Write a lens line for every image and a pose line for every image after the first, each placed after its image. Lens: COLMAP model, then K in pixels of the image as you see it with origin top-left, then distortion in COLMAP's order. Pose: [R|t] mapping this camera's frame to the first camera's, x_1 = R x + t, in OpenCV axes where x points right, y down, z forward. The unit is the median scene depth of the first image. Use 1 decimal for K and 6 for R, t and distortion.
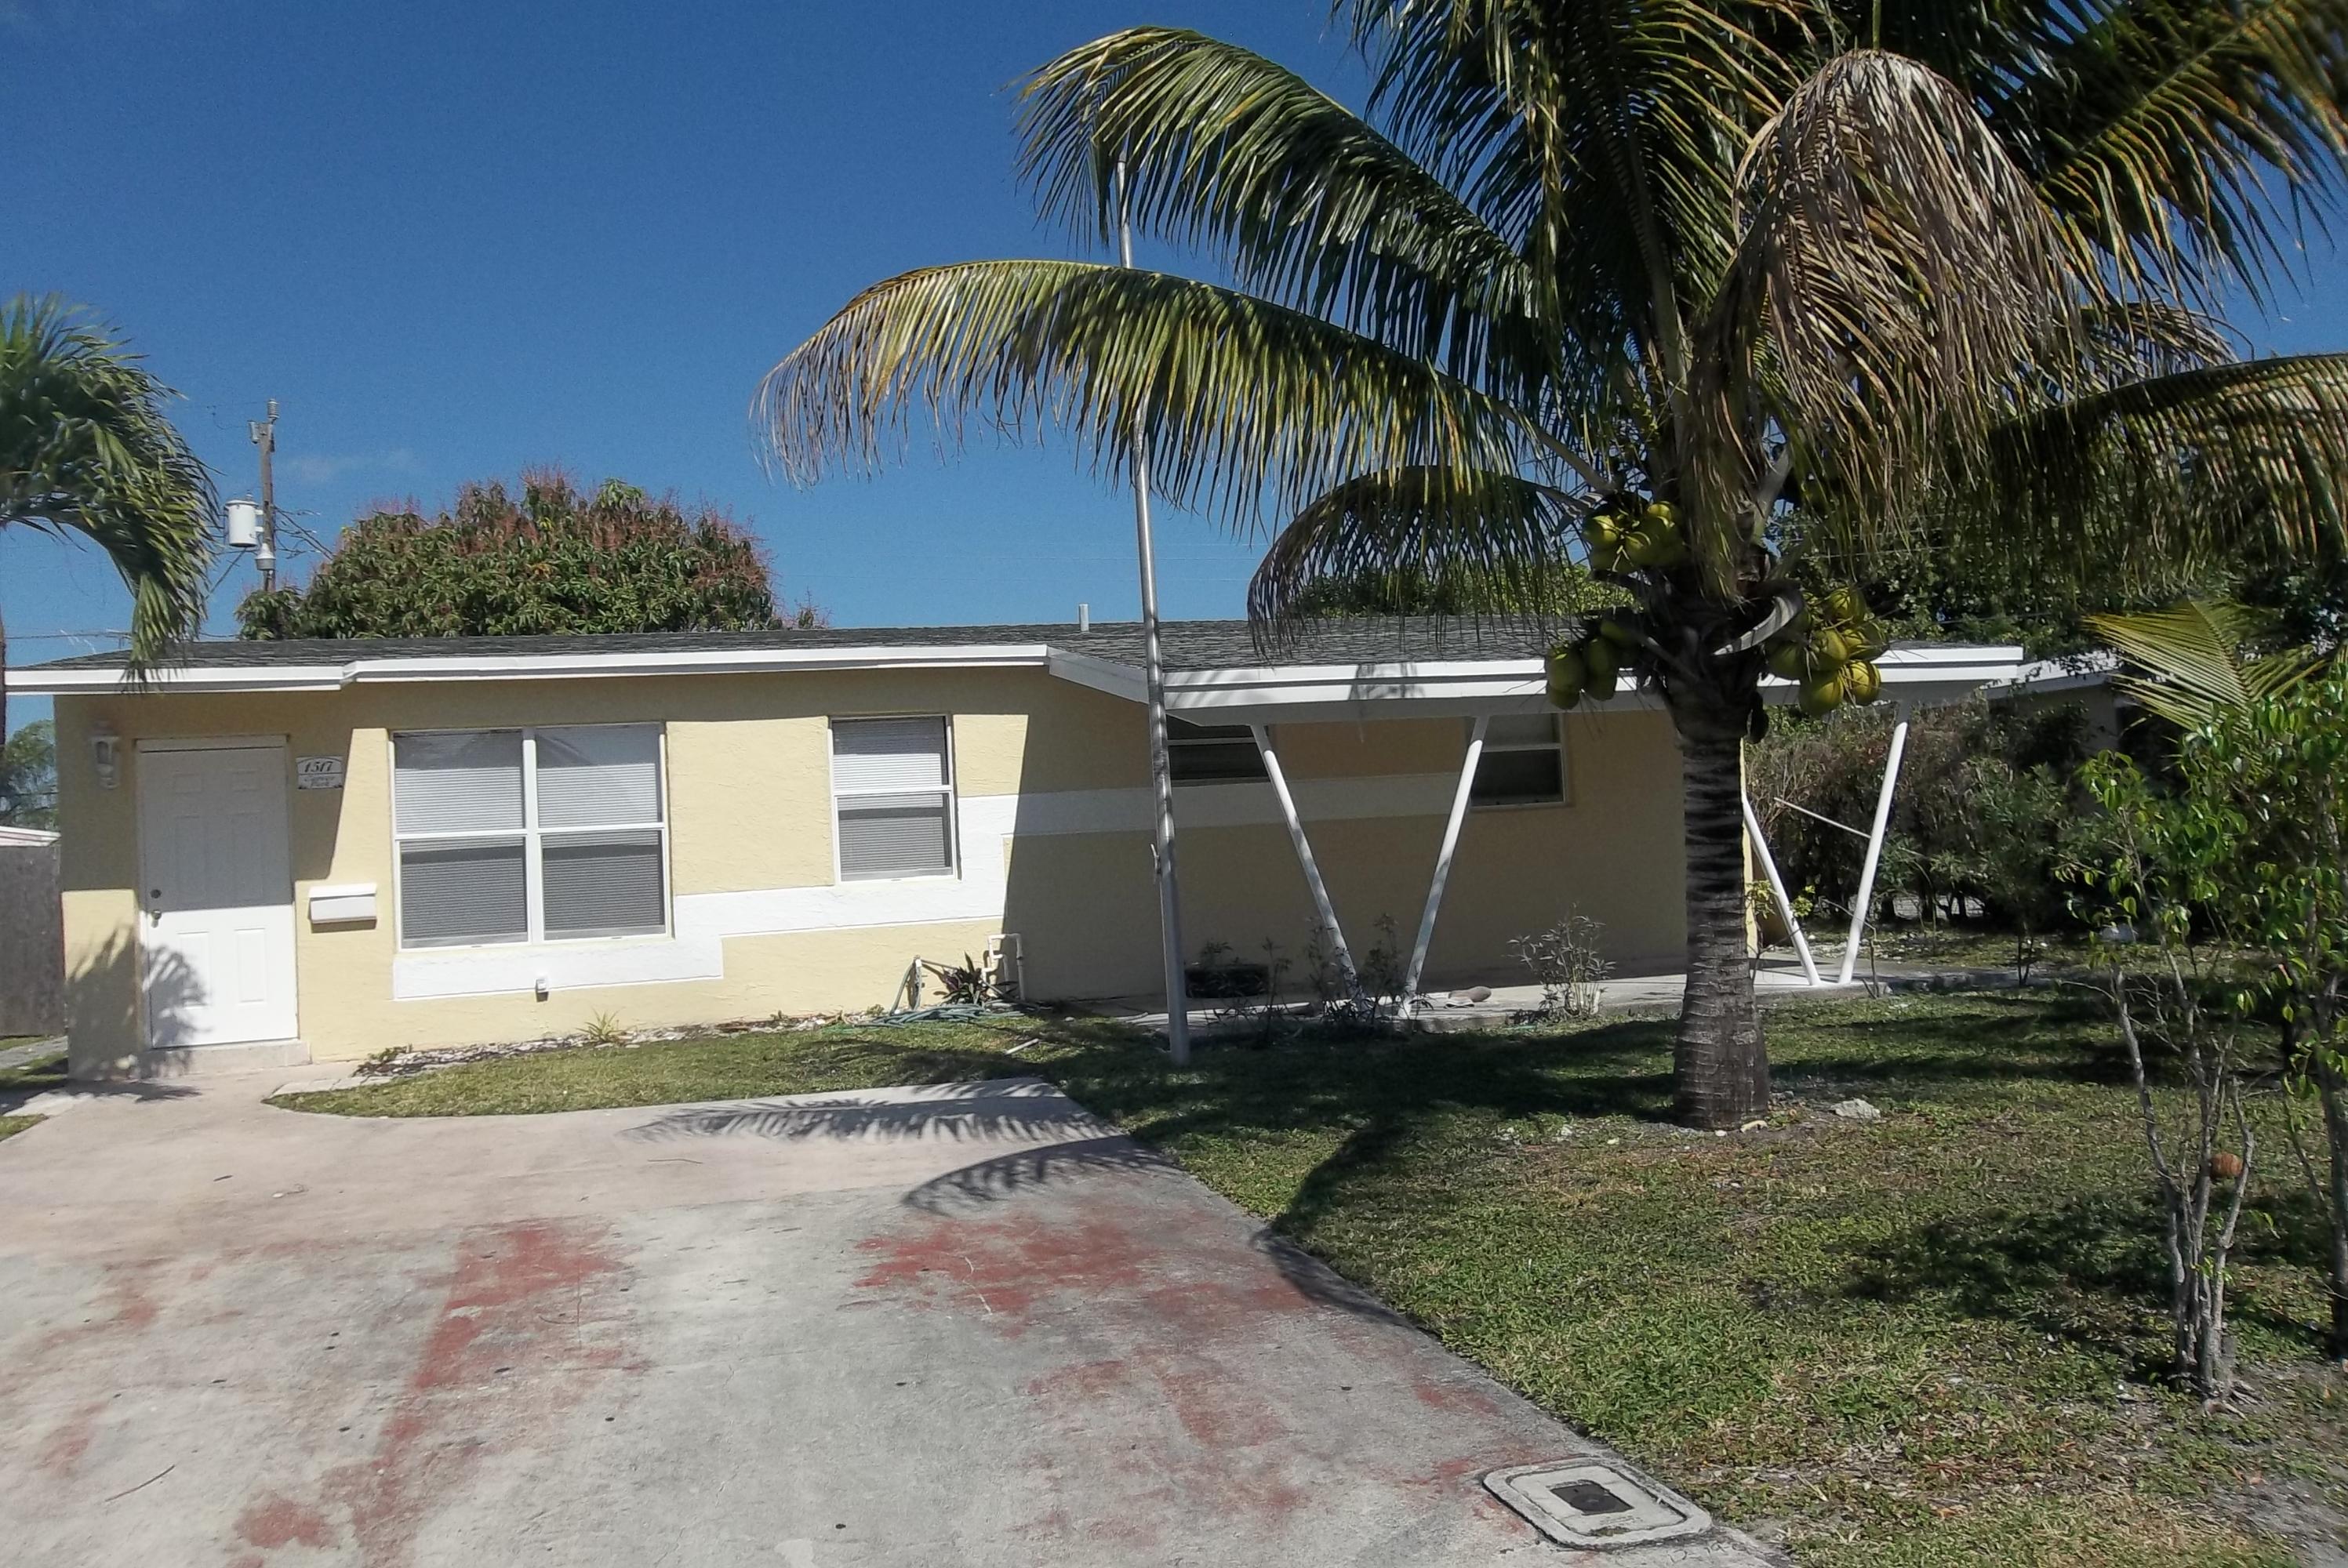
lens RADIAL K [[1921.5, 0, 1174.0], [0, 1921.5, 784.0], [0, 0, 1]] dist [-0.001926, 0.002713]
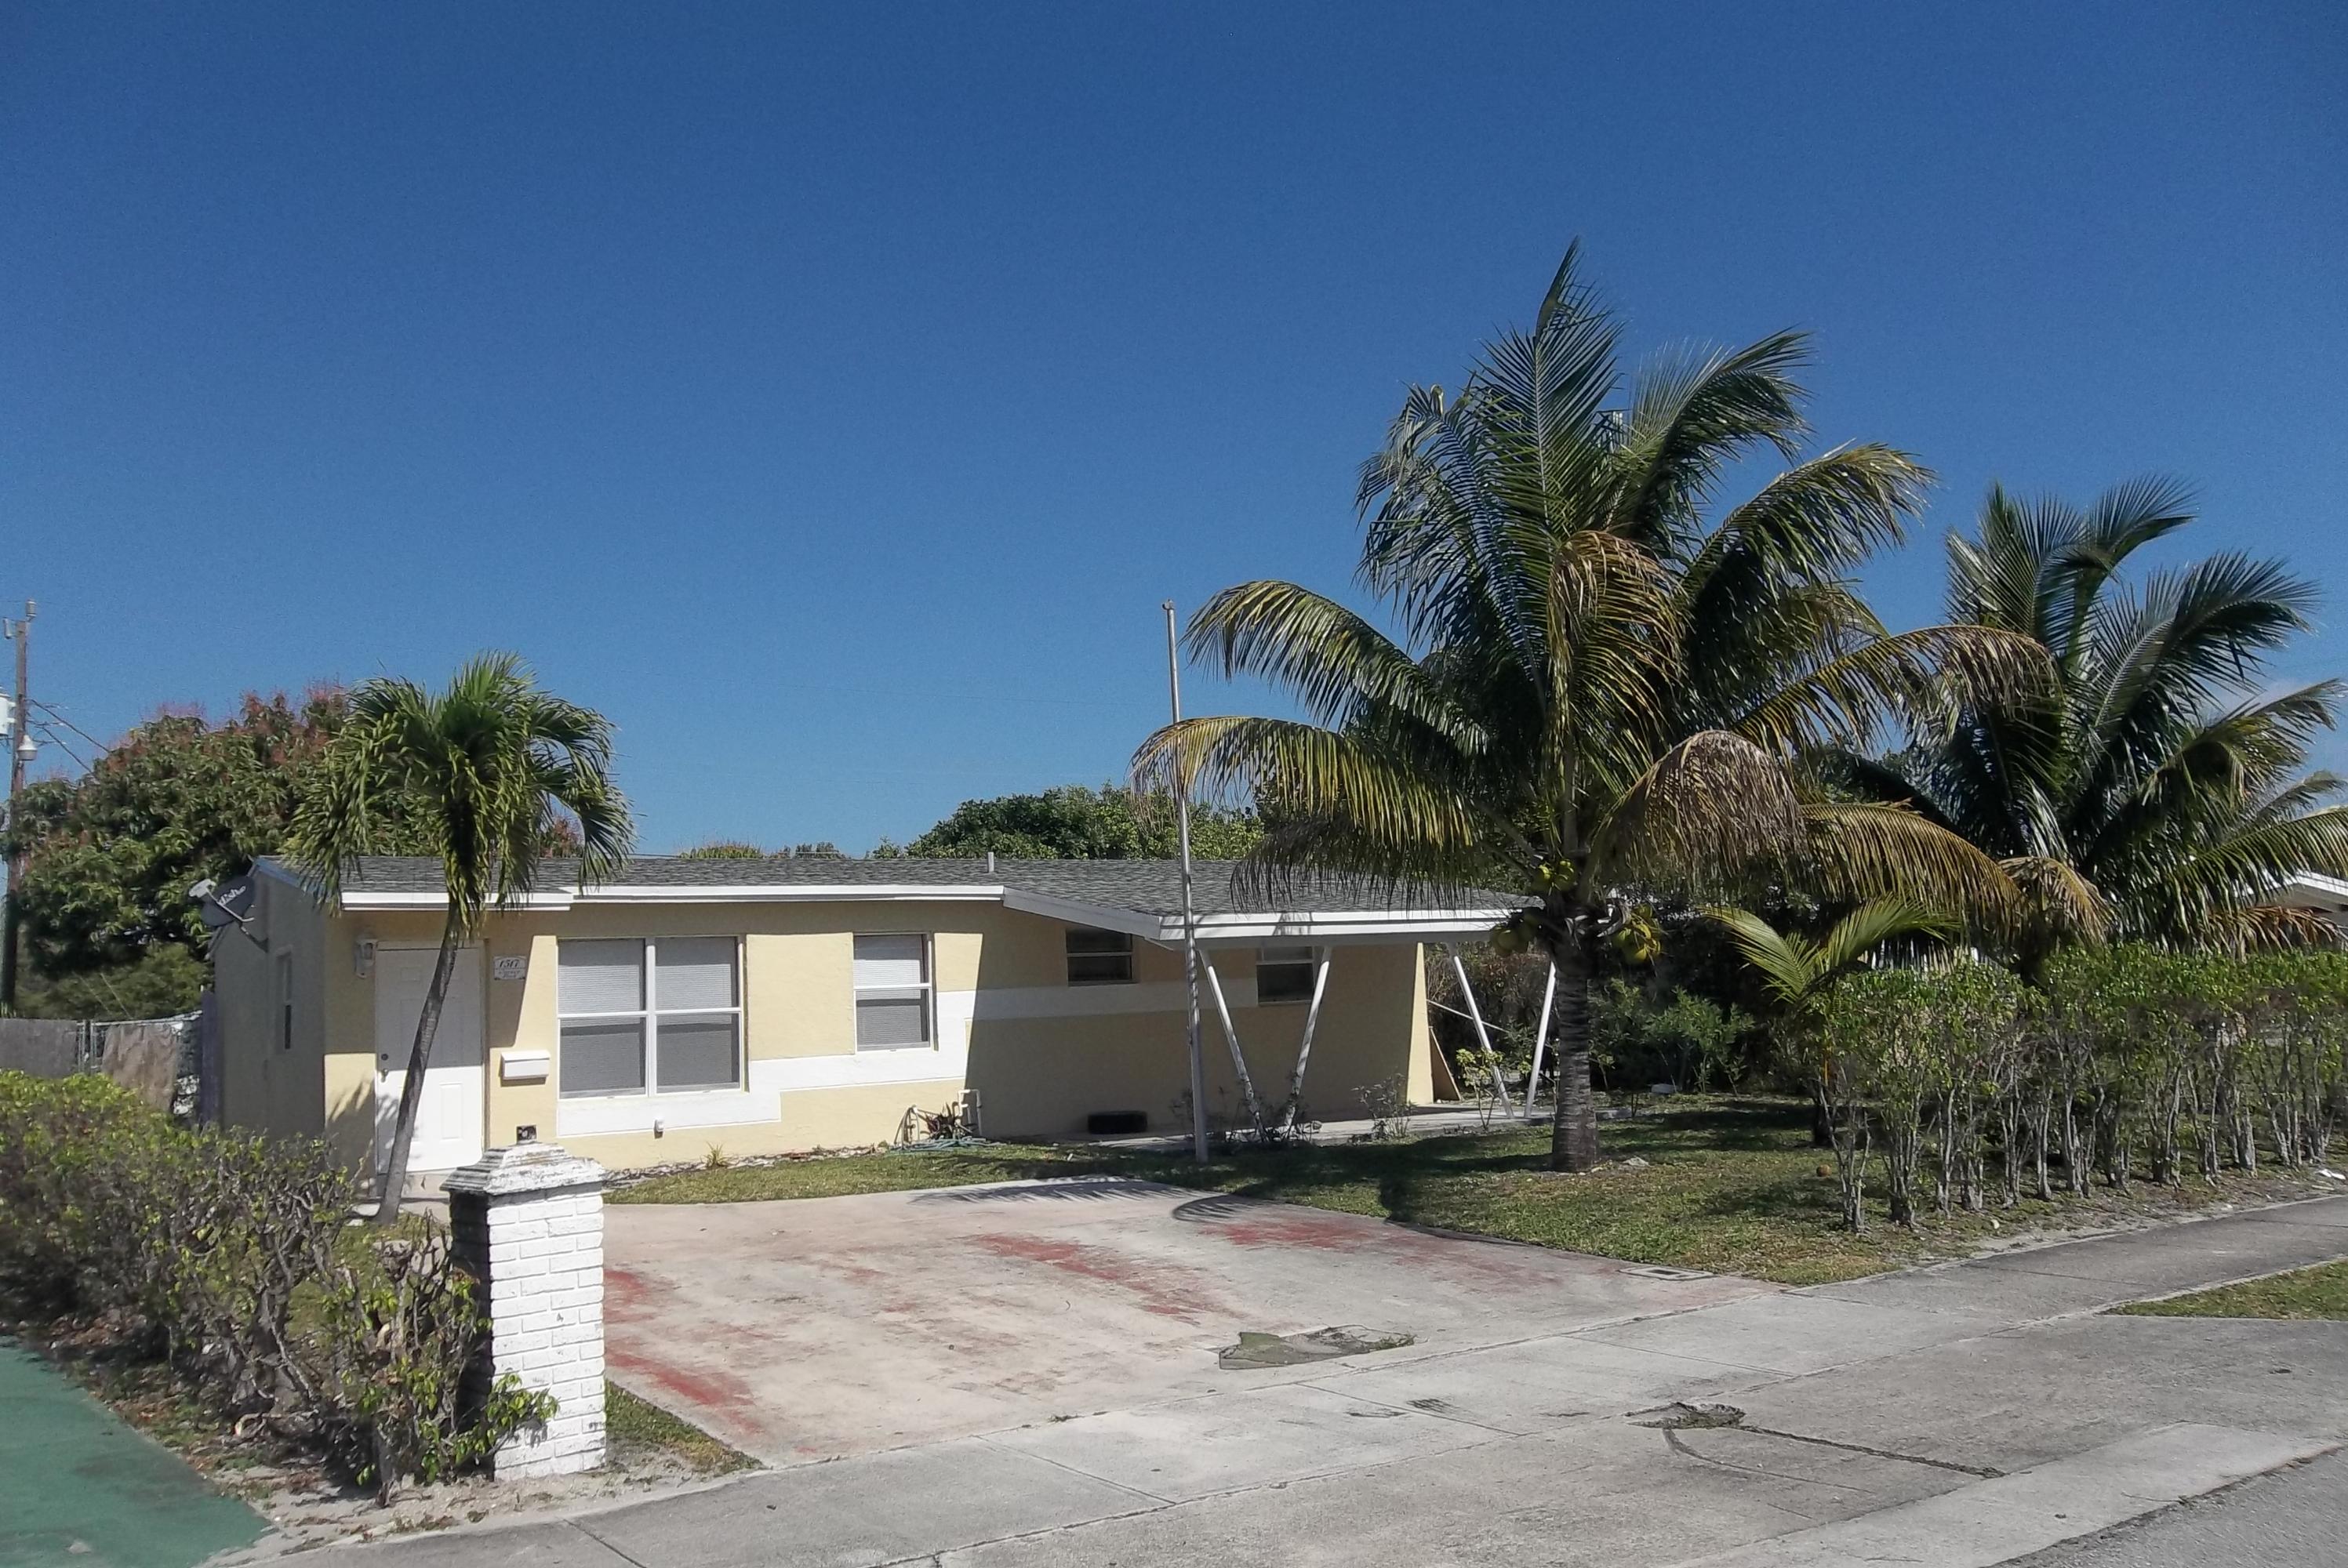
lens RADIAL K [[1921.5, 0, 1174.0], [0, 1921.5, 784.0], [0, 0, 1]] dist [-0.001926, 0.002713]
pose [[0.957299, 0.044821, 0.285603, -0.392292], [-0.016942, 0.994909, -0.099347, -0.008388], [-0.288602, 0.090266, 0.953185, -0.450755]]
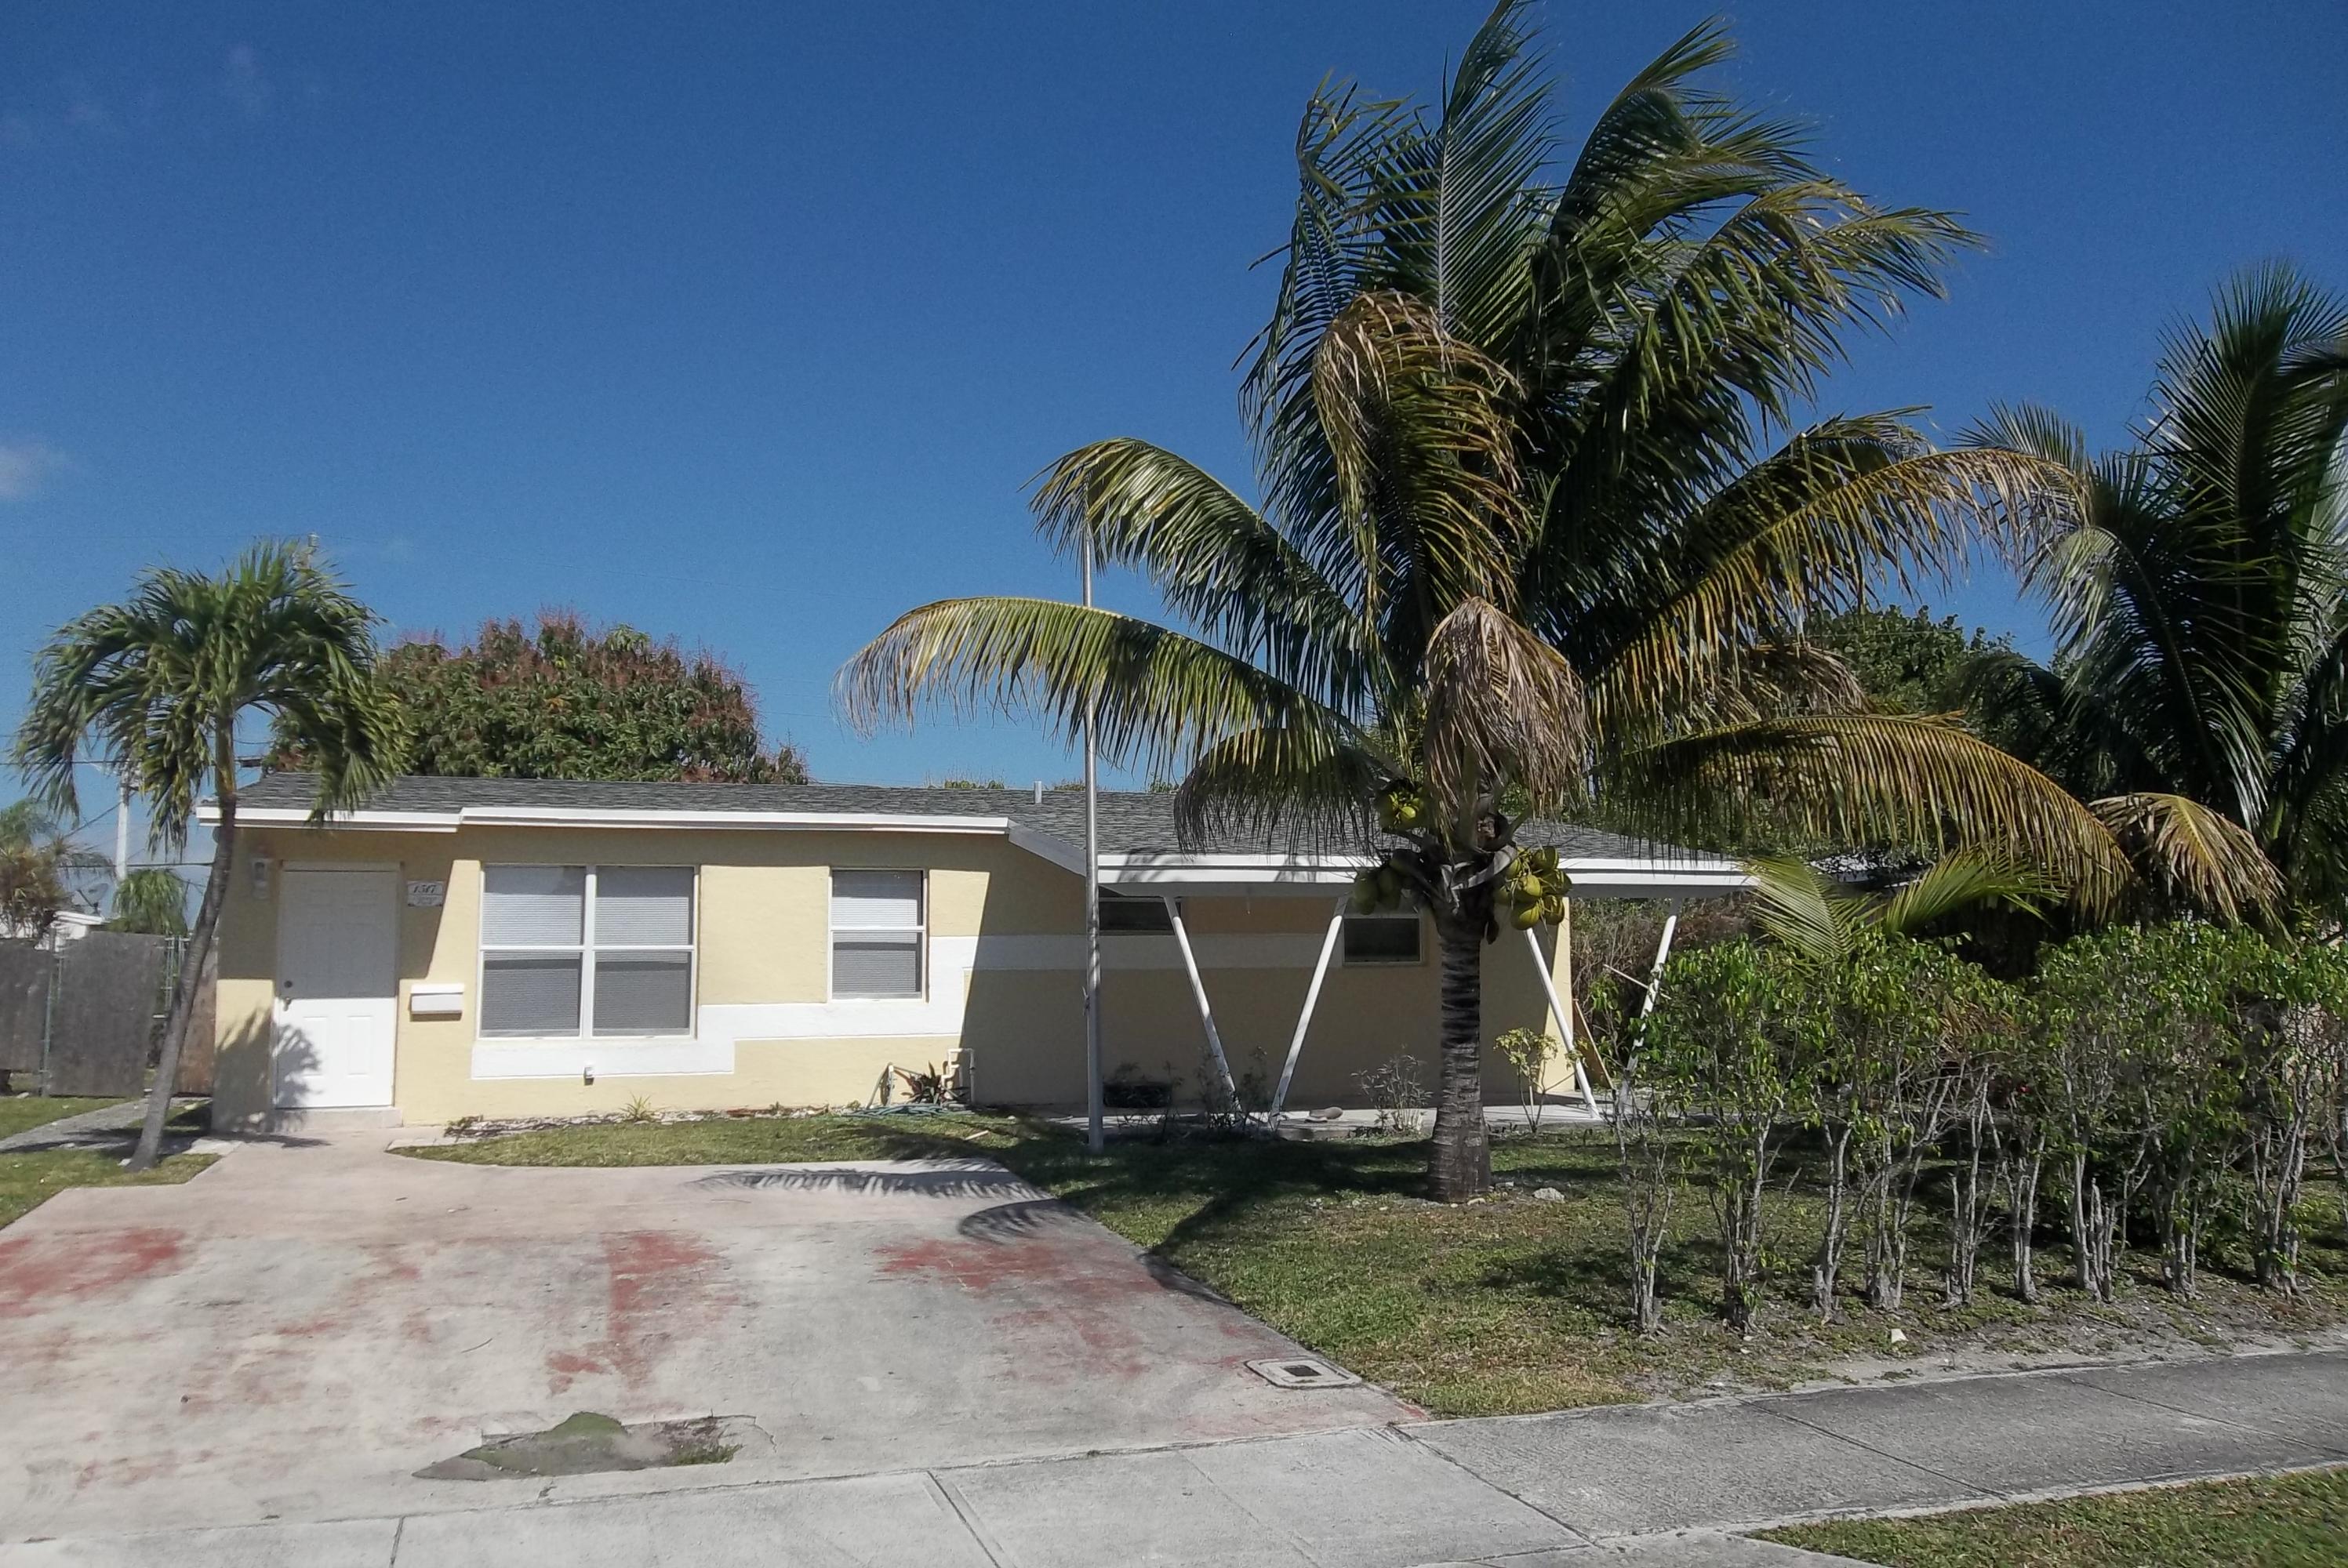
lens RADIAL K [[1921.5, 0, 1174.0], [0, 1921.5, 784.0], [0, 0, 1]] dist [-0.001926, 0.002713]
pose [[0.998225, 0.051457, 0.029981, 0.003263], [-0.049444, 0.996700, -0.064375, -0.020937], [-0.033195, 0.062778, 0.997475, -0.278560]]
